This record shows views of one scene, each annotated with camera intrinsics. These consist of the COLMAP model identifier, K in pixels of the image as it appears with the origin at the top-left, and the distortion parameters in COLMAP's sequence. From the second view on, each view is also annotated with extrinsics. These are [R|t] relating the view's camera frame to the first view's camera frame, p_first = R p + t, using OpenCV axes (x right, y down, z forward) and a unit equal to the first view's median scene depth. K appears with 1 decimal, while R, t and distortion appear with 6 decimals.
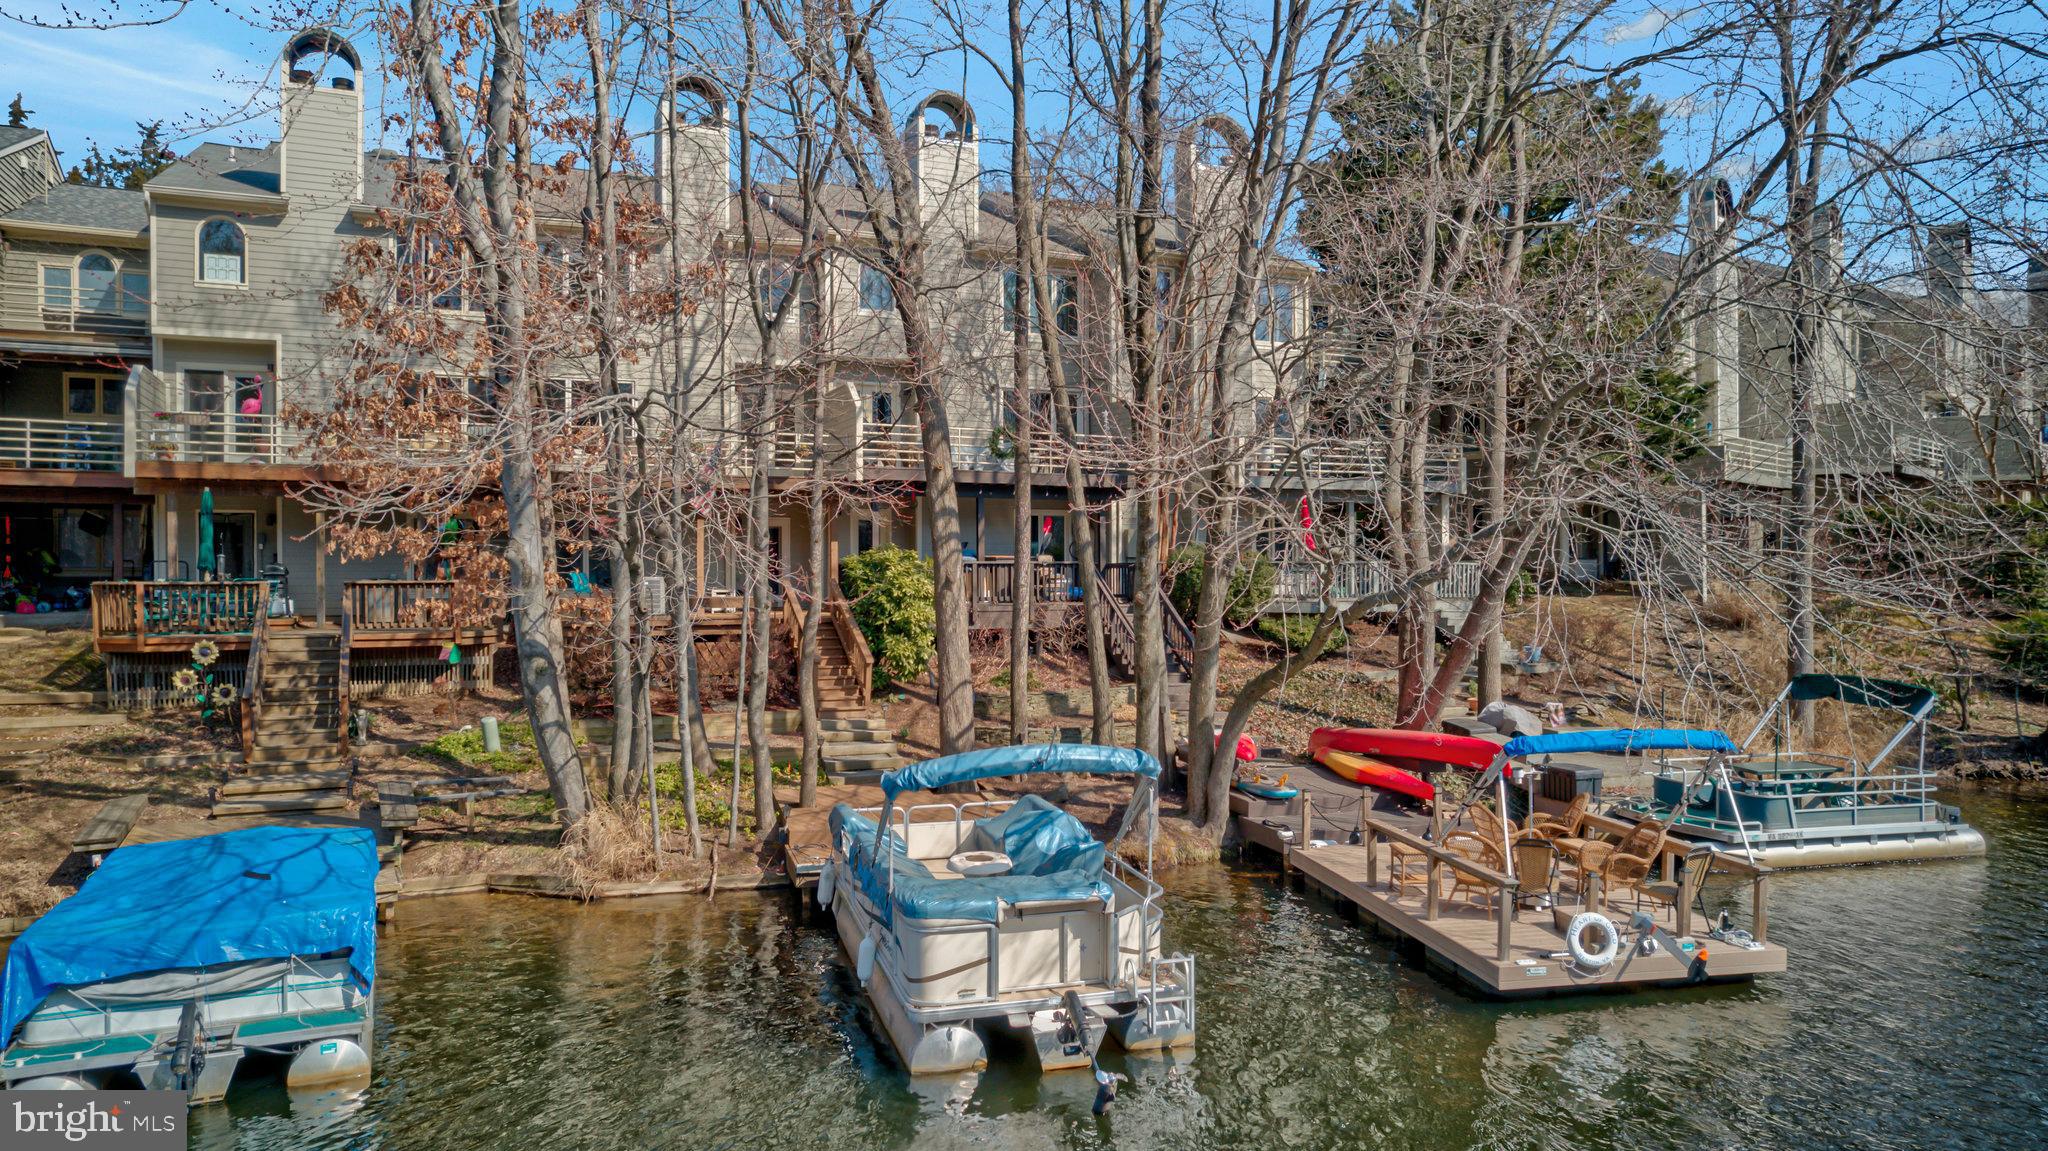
lens RADIAL K [[1349.9, 0, 1024.0], [0, 1349.9, 575.5], [0, 0, 1]] dist [-0.056470, 0.088170]
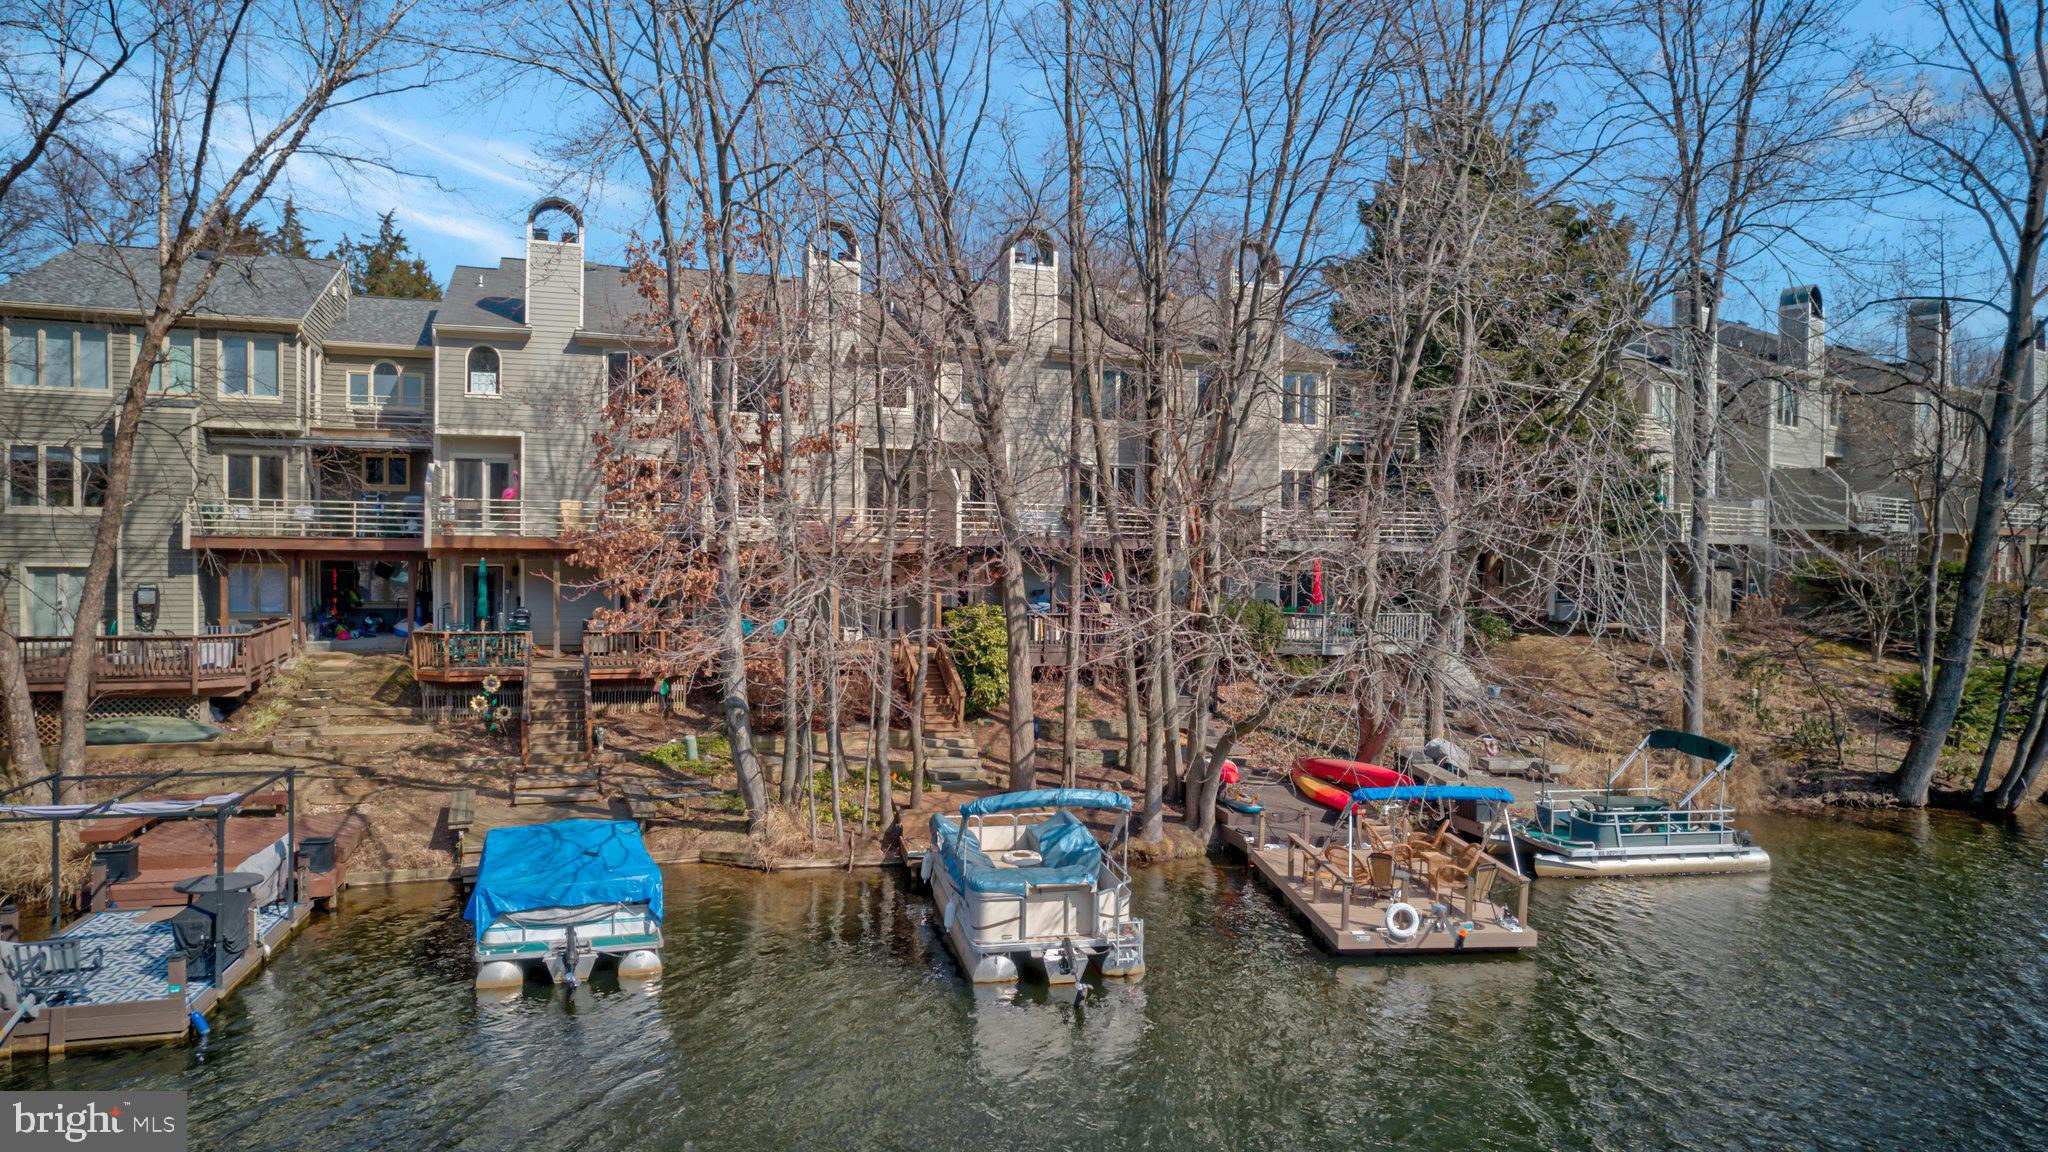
lens RADIAL K [[1260.4, 0, 1024.0], [0, 1260.4, 576.0], [0, 0, 1]] dist [-0.000748, -0.000041]
pose [[0.997115, 0.015903, -0.074224, 0.054534], [-0.015233, 0.999838, 0.009582, -0.097727], [0.074365, -0.008424, 0.997196, -0.354150]]
